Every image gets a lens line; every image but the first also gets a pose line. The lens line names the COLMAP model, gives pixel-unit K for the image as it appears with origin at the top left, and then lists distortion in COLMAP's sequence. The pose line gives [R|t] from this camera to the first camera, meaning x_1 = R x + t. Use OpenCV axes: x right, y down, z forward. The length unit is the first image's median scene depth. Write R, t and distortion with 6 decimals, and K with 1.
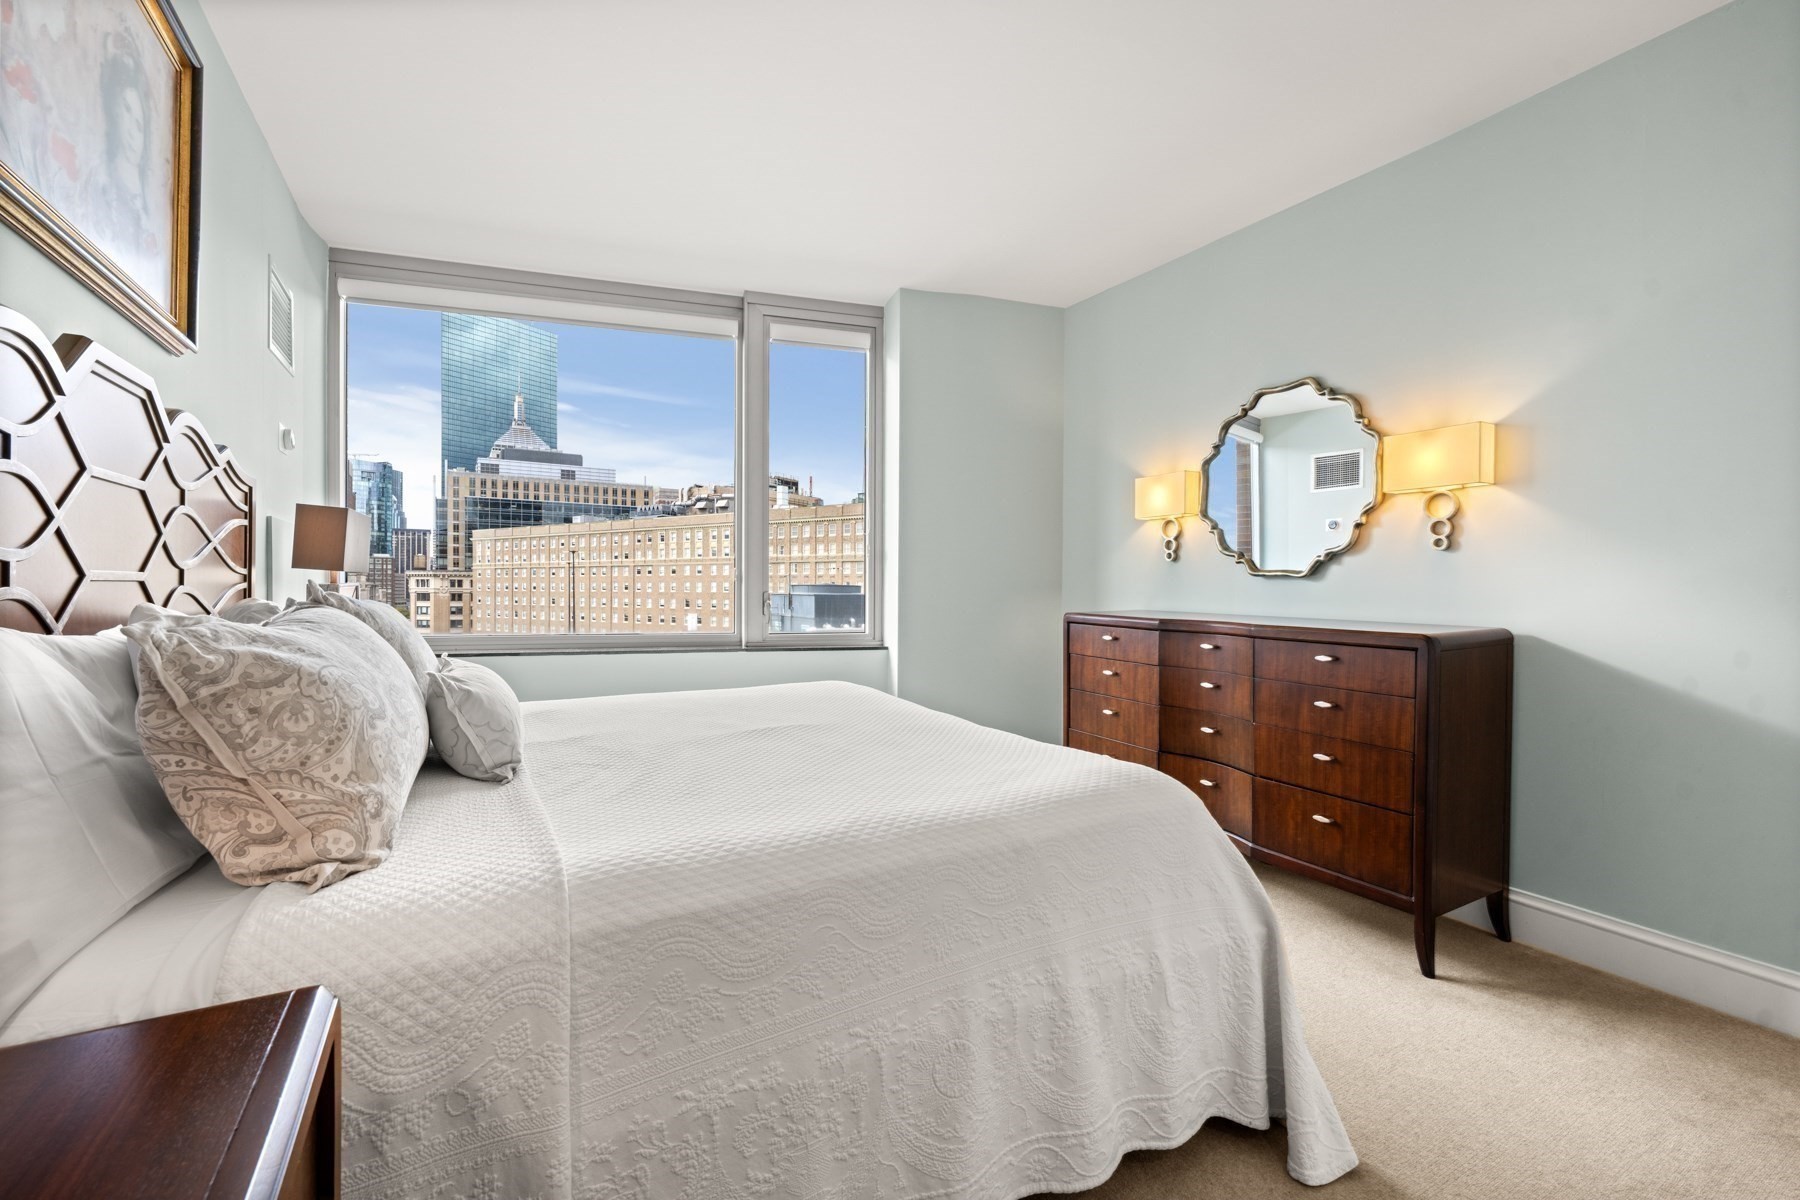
lens RADIAL K [[758.6, 0, 882.8], [0, 758.6, 583.6], [0, 0, 1]] dist [-0.006361, 0.001694]
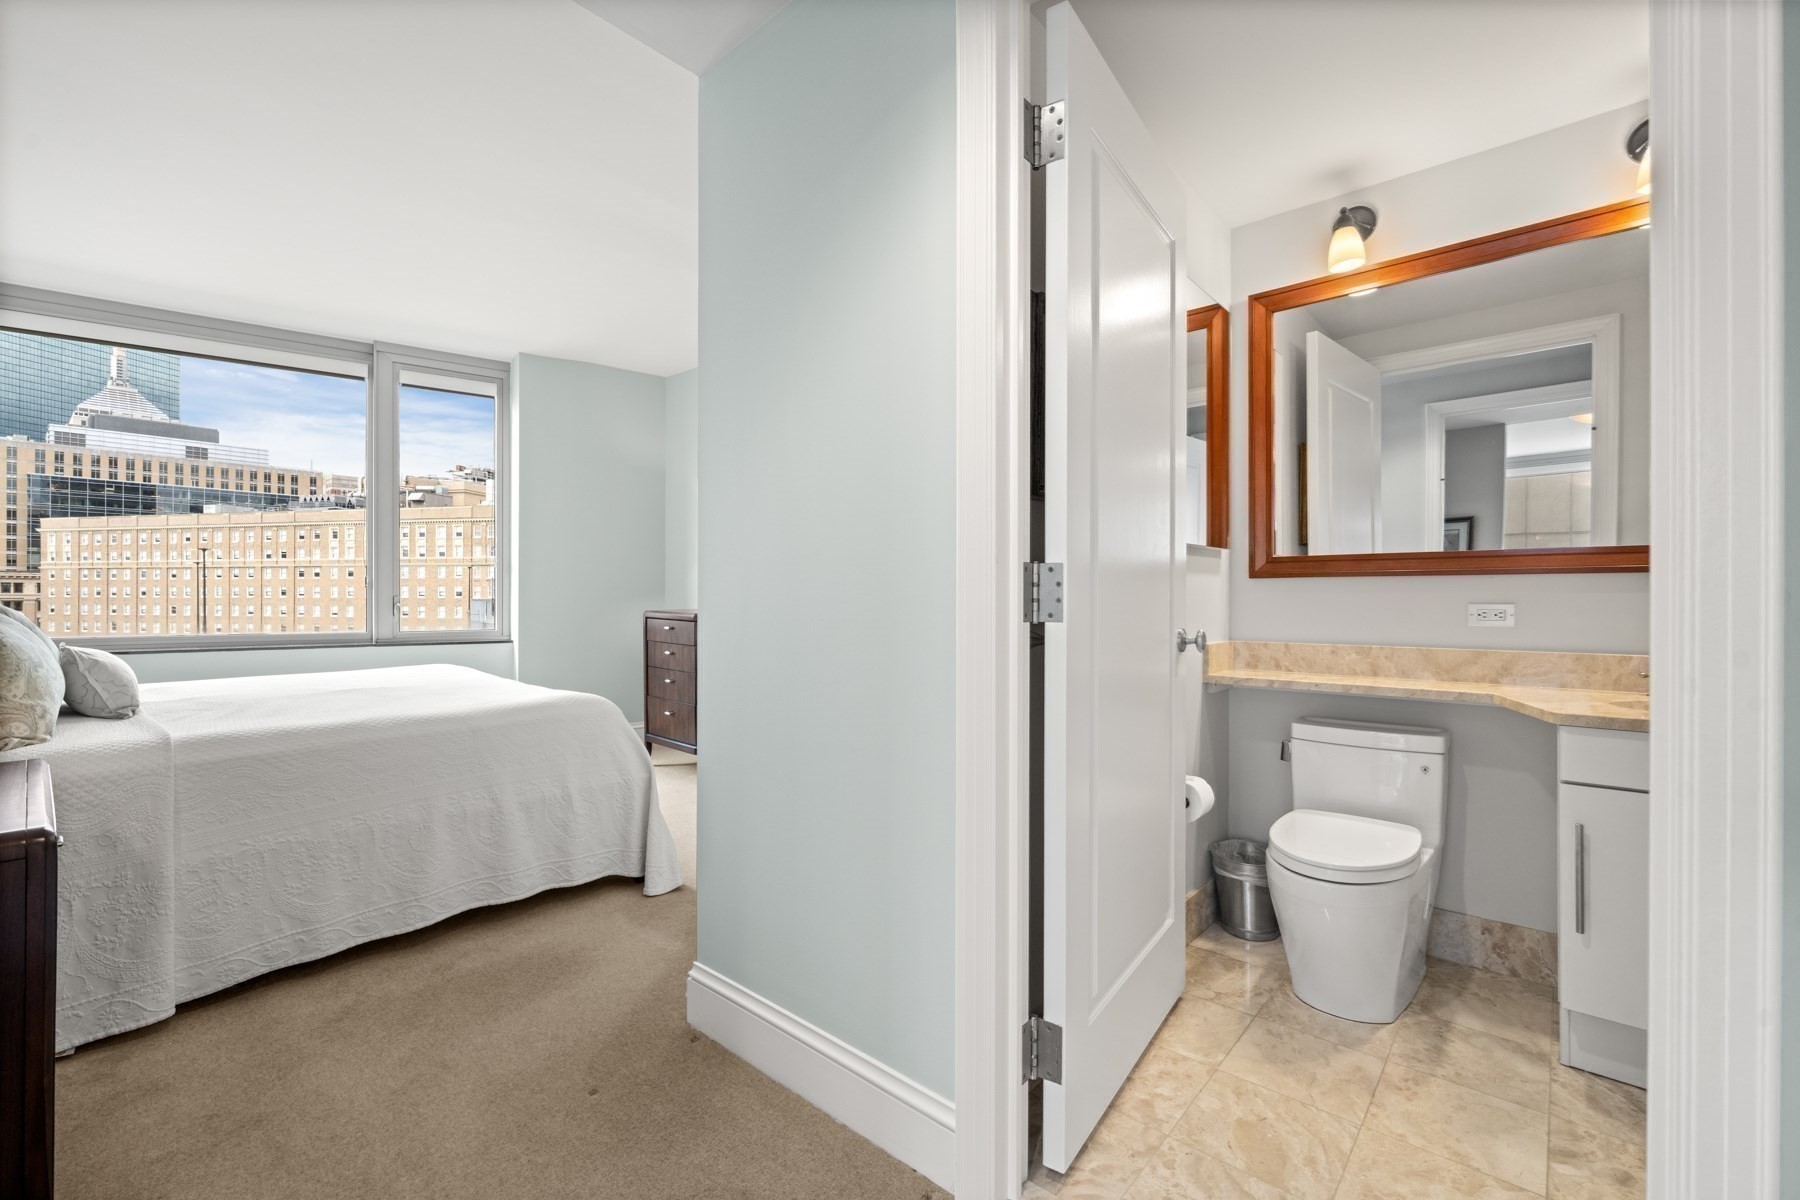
lens RADIAL K [[758.6, 0, 890.9], [0, 758.6, 587.8], [0, 0, 1]] dist [-0.006361, 0.001694]
pose [[0.939584, 0.000190, 0.342318, 0.429771], [-0.000102, 1.000000, -0.000273, -0.004796], [-0.342318, 0.000222, 0.939584, -0.959238]]
